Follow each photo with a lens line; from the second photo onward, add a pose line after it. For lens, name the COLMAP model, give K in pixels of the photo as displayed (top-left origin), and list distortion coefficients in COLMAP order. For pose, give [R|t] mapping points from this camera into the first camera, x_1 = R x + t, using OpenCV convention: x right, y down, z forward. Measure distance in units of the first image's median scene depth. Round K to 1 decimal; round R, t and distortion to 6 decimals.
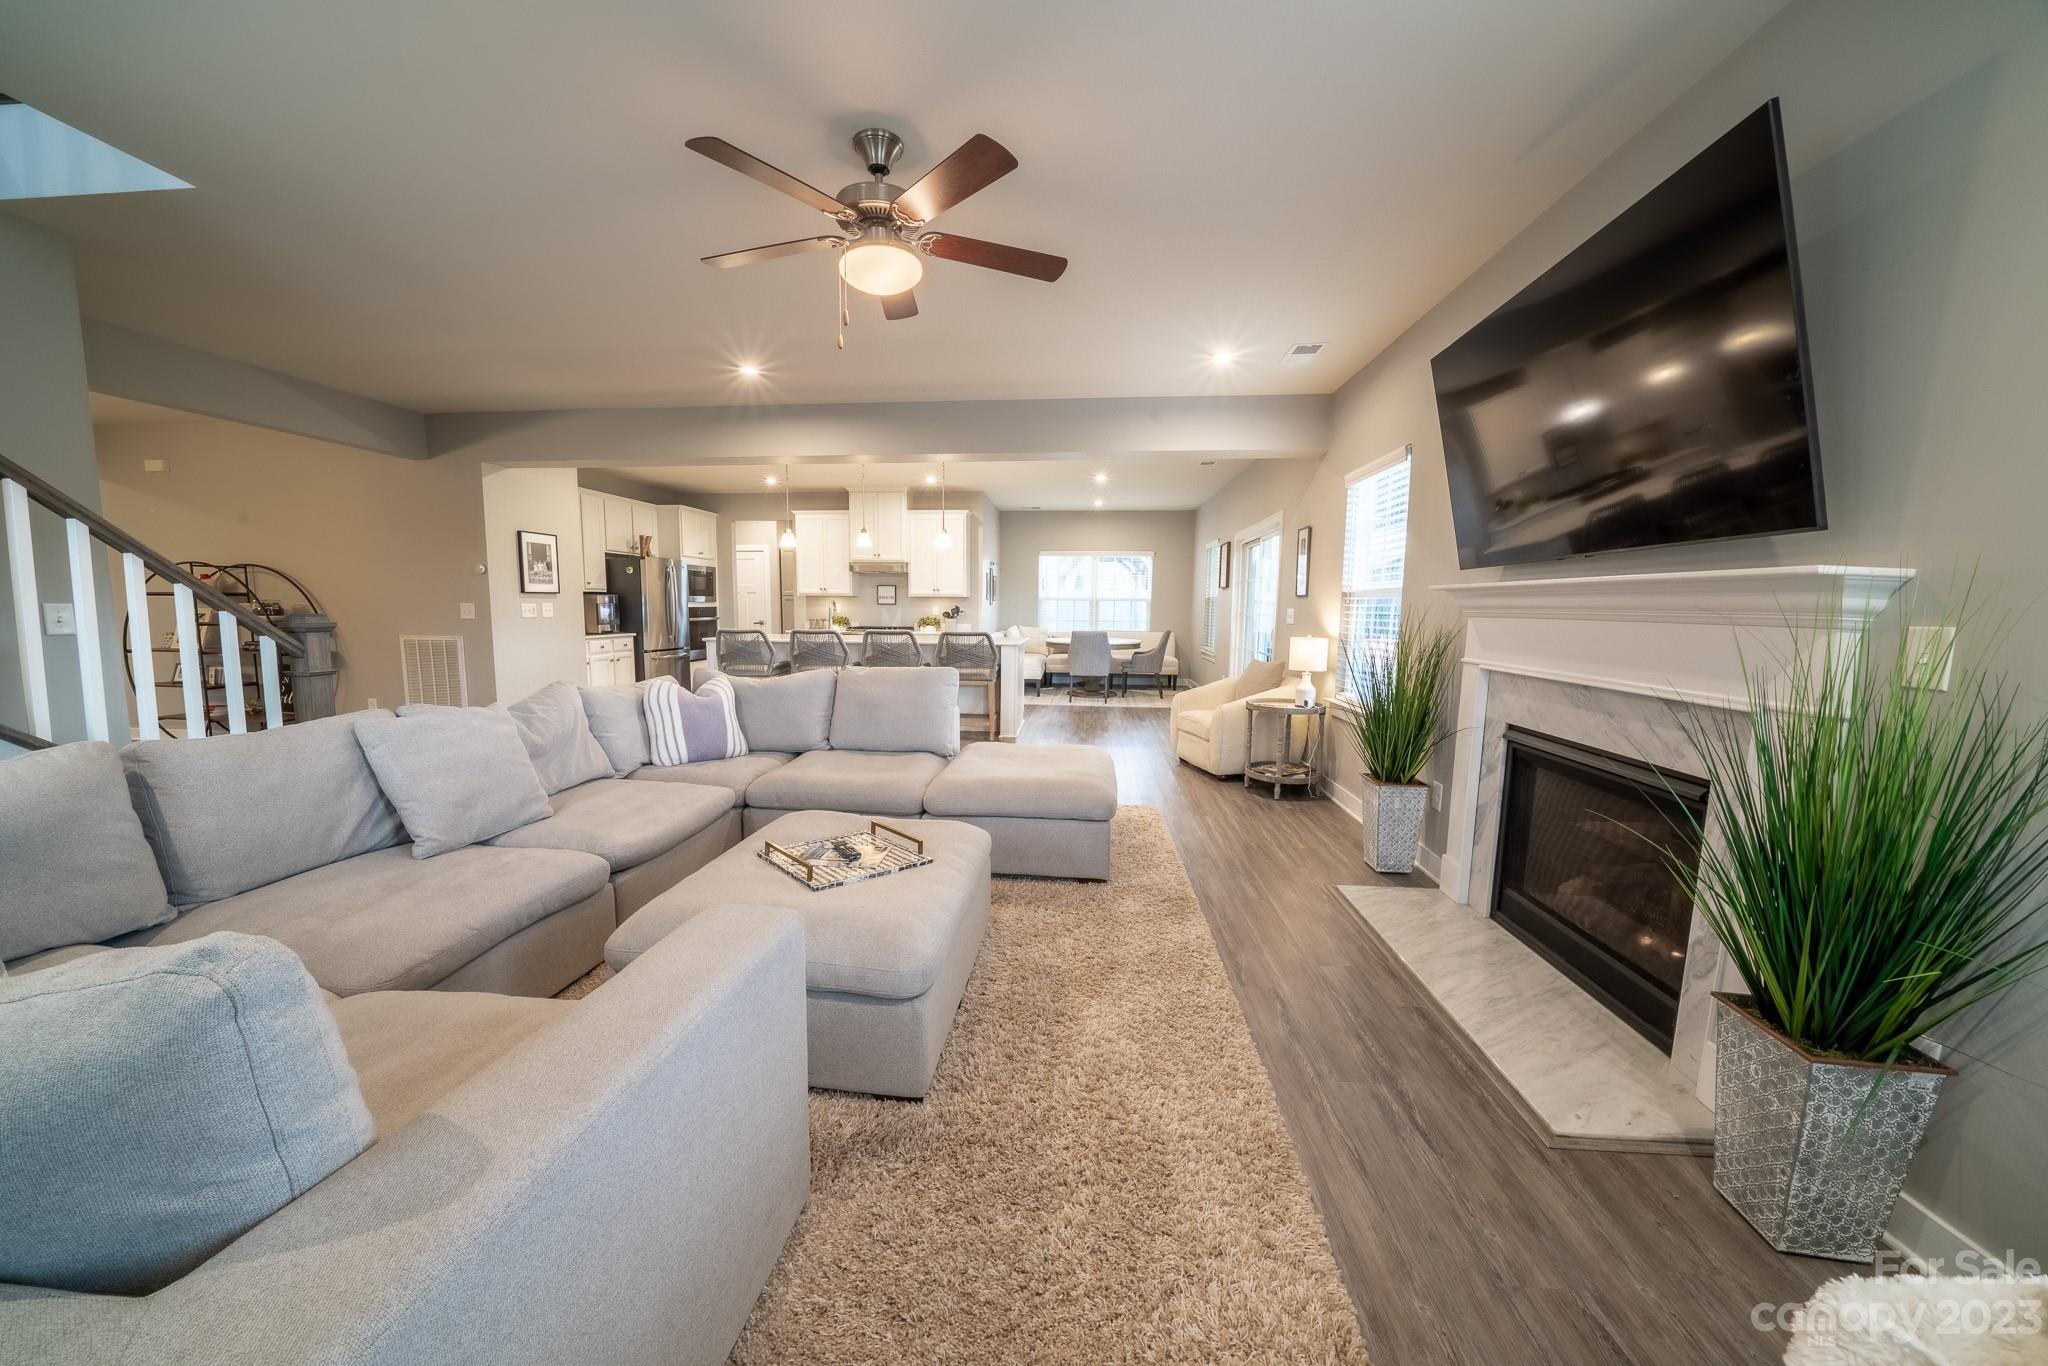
lens RADIAL K [[711.6, 0, 1024.0], [0, 711.6, 683.0], [0, 0, 1]] dist [0.000071, 0.000039]
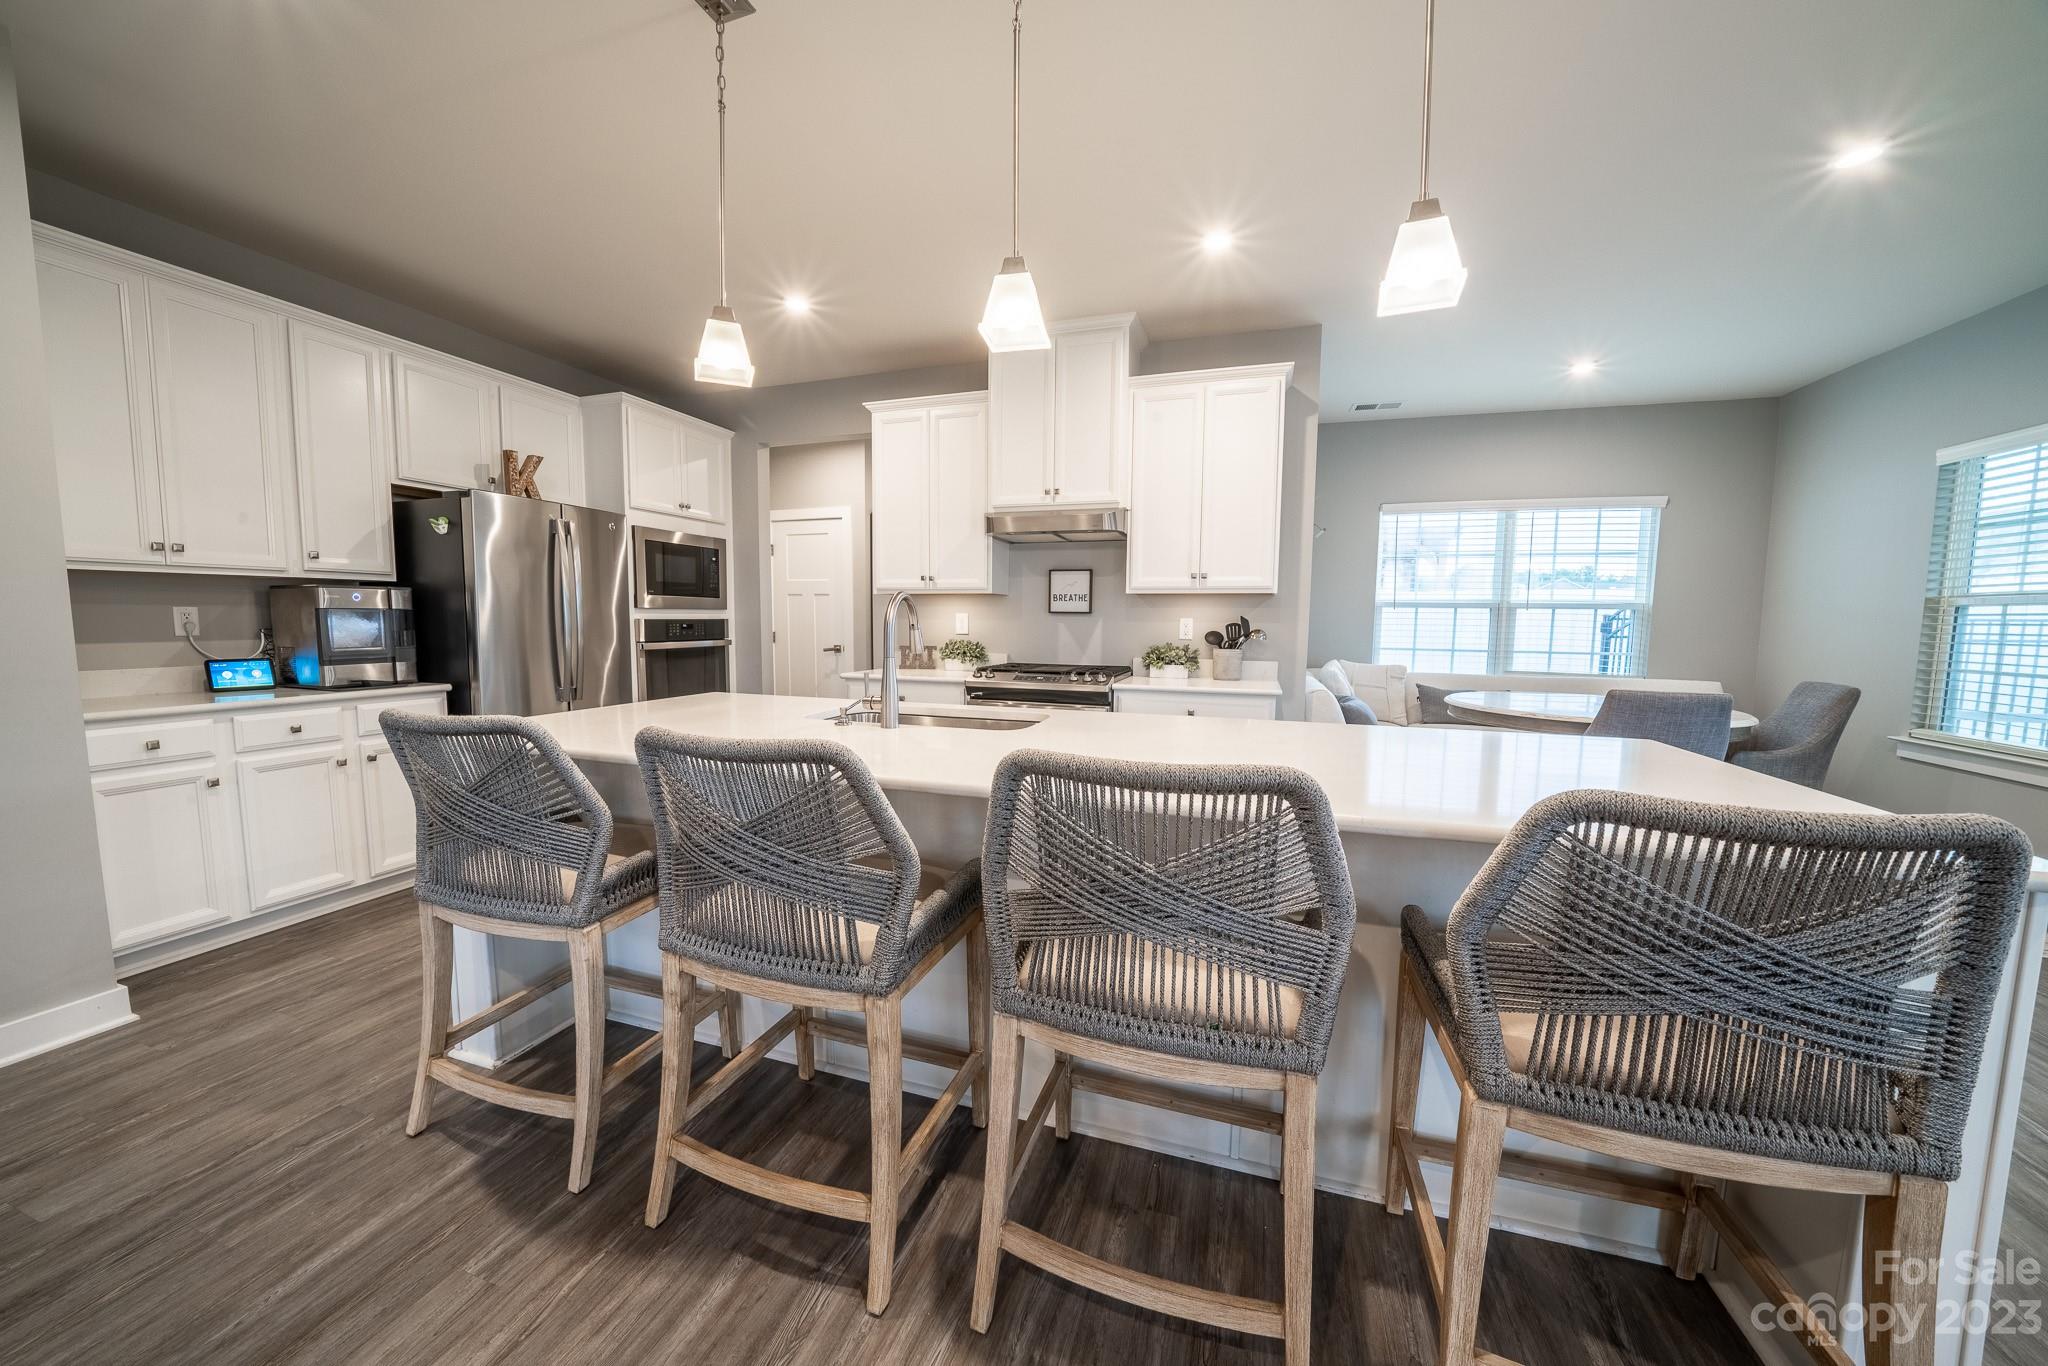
lens RADIAL K [[703.7, 0, 1024.0], [0, 703.7, 683.0], [0, 0, 1]] dist [-0.010947, 0.000175]
pose [[0.976765, 0.019895, -0.213388, -0.131018], [-0.024132, 0.999560, -0.017270, -0.061868], [0.212951, 0.022018, 0.976815, 0.591709]]
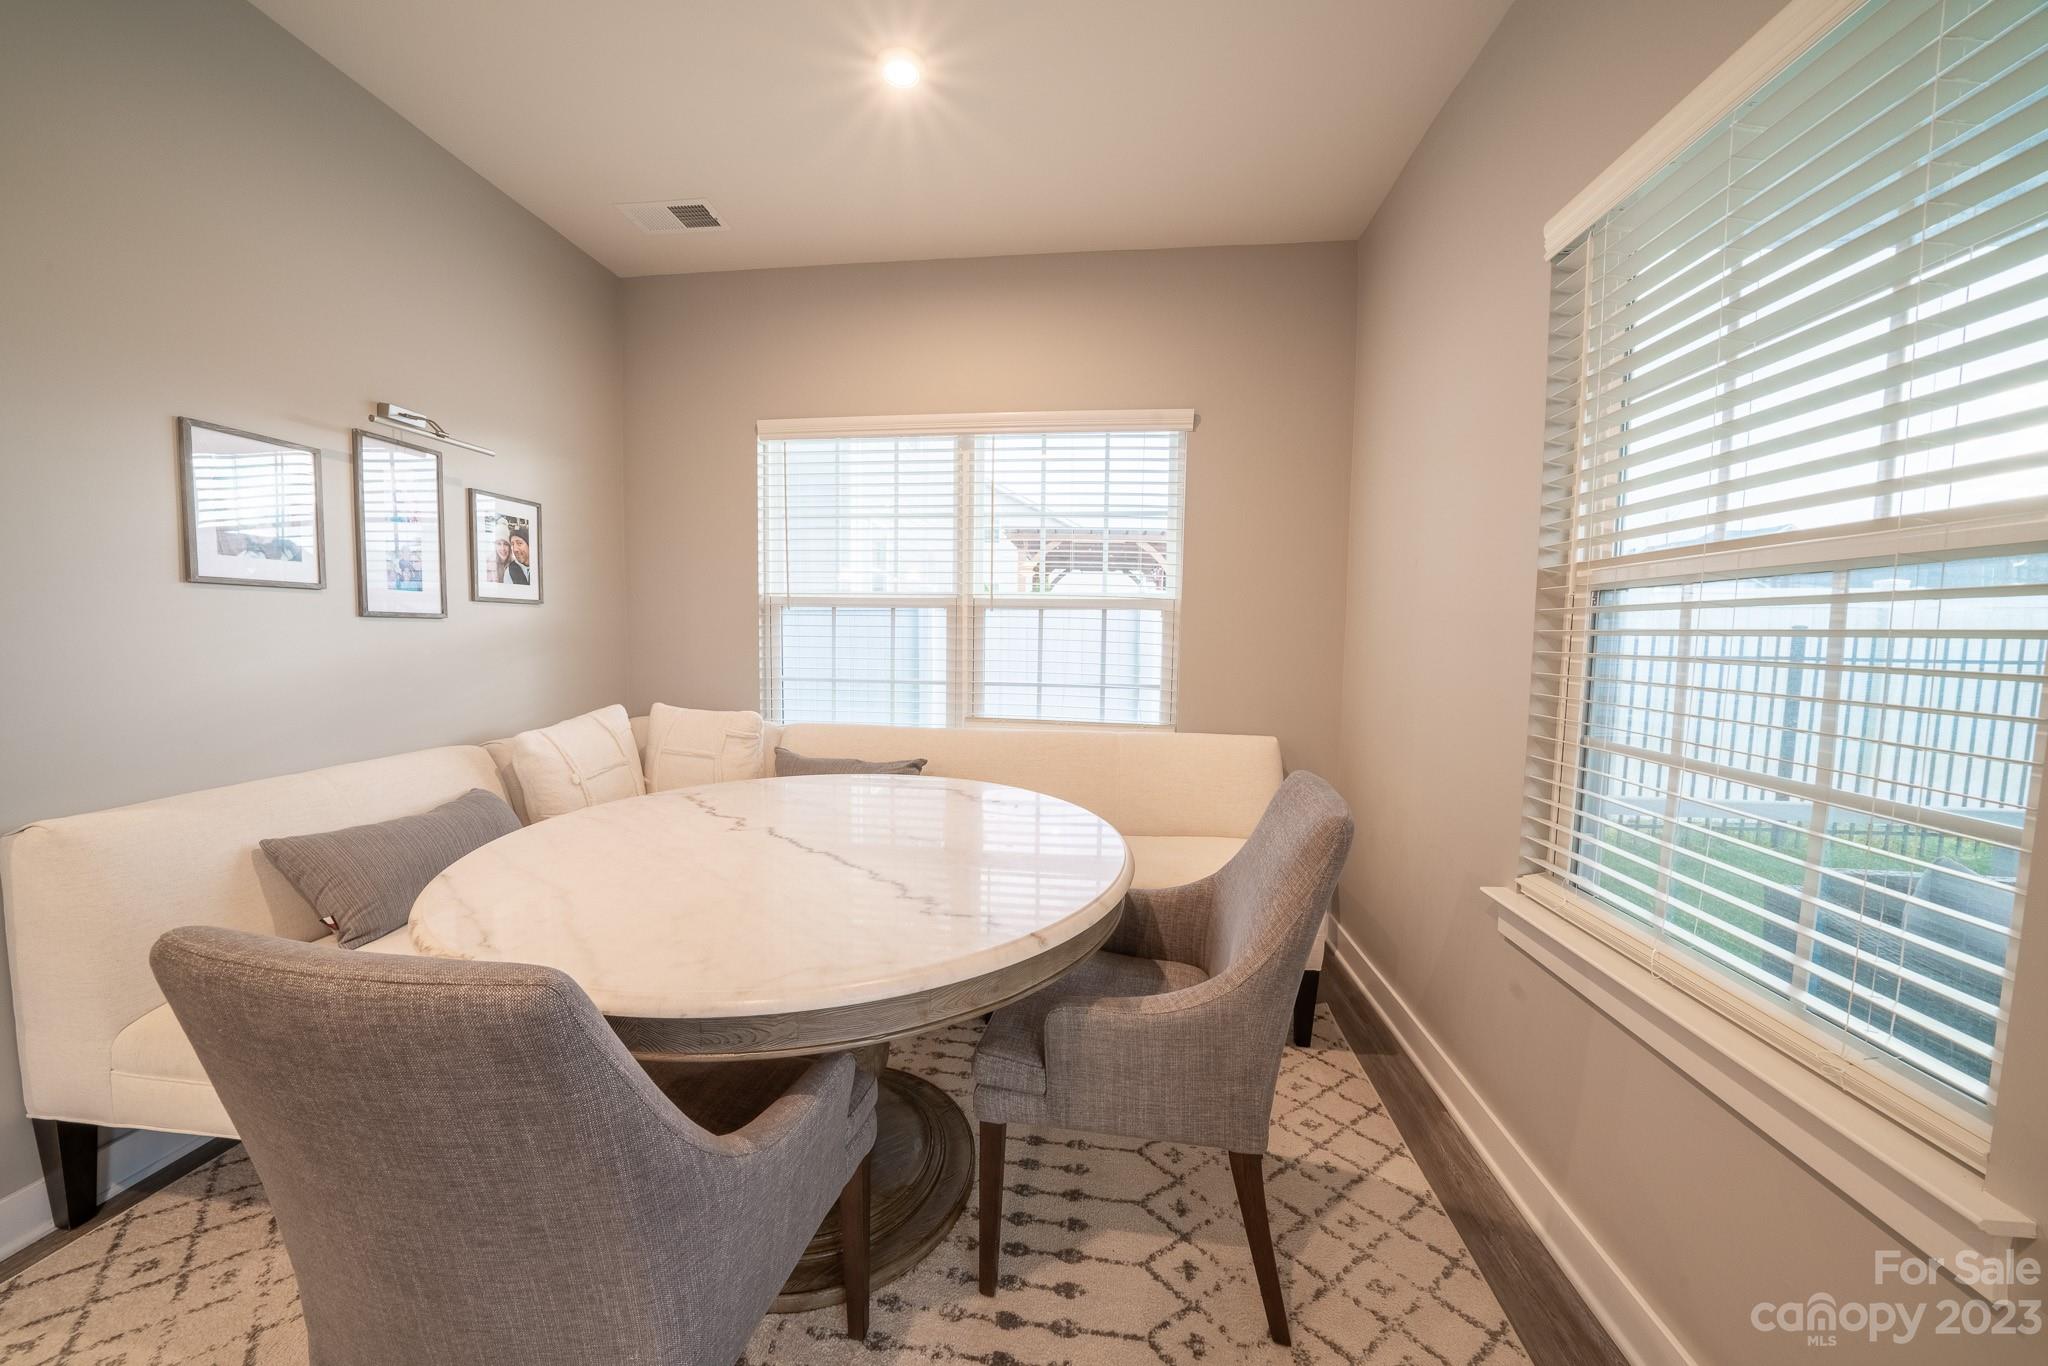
lens RADIAL K [[711.6, 0, 1024.0], [0, 711.6, 683.0], [0, 0, 1]] dist [0.000071, 0.000039]
pose [[0.999761, -0.002701, -0.021690, 0.154141], [0.001917, 0.999347, -0.036093, -0.094899], [0.021773, 0.036042, 0.999113, 0.898124]]
